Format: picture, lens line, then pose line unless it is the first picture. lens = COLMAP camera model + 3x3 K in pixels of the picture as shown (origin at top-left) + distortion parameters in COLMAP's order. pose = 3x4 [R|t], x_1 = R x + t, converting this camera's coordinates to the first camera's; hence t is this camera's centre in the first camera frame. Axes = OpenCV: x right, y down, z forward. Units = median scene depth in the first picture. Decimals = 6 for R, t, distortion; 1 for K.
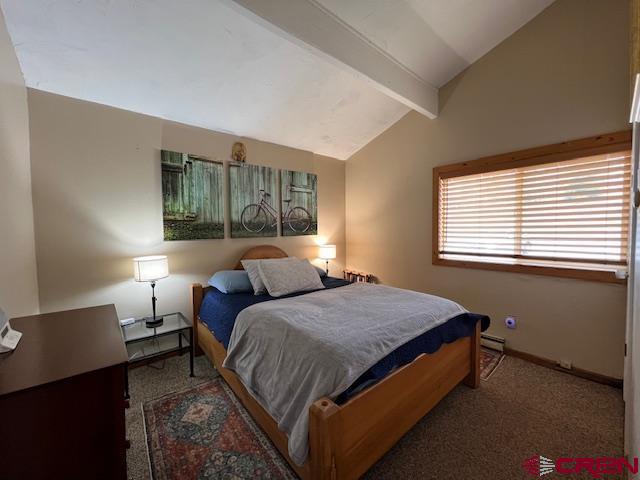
lens RADIAL K [[255.8, 0, 320.4], [0, 255.8, 240.7], [0, 0, 1]] dist [-0.001566, 0.000108]
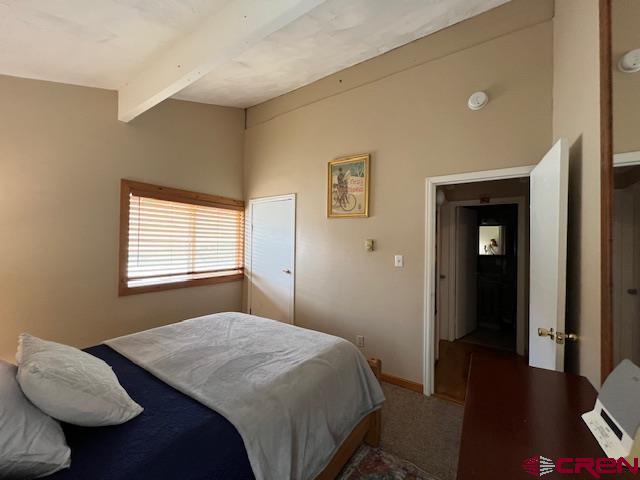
lens RADIAL K [[255.8, 0, 320.4], [0, 255.8, 240.7], [0, 0, 1]] dist [-0.001566, 0.000108]
pose [[-0.292785, 0.017909, 0.956011, -0.545182], [0.030389, 0.999494, -0.009417, -0.056955], [-0.955695, 0.026295, -0.293181, 0.643960]]
